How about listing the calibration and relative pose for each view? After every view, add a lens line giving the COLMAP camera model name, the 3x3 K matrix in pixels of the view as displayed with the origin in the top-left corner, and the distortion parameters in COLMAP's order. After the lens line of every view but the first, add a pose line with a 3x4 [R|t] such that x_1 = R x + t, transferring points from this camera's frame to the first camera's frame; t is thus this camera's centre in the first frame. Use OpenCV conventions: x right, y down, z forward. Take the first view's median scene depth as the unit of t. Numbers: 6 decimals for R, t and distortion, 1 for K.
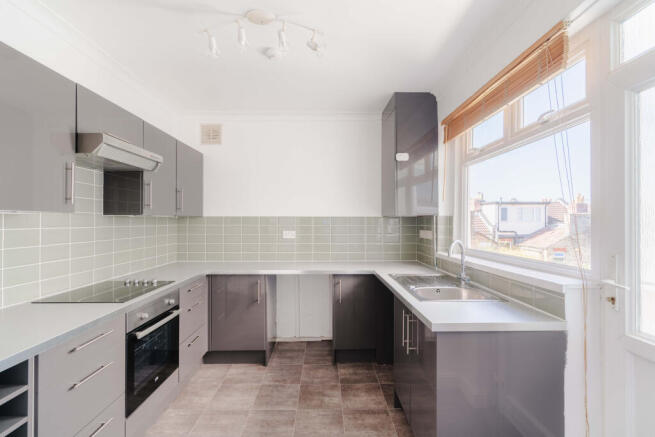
lens RADIAL K [[302.8, 0, 326.1], [0, 302.8, 217.8], [0, 0, 1]] dist [-0.000573, -0.000139]
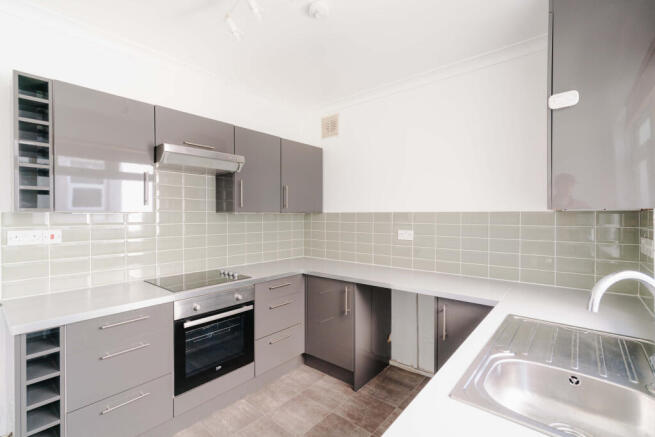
lens RADIAL K [[302.8, 0, 324.1], [0, 302.8, 217.0], [0, 0, 1]] dist [-0.000573, -0.000139]
pose [[0.748208, 0.003343, -0.663456, 0.307256], [0.008347, 0.999861, 0.014452, -0.005984], [0.663412, -0.016351, 0.748076, 0.339229]]
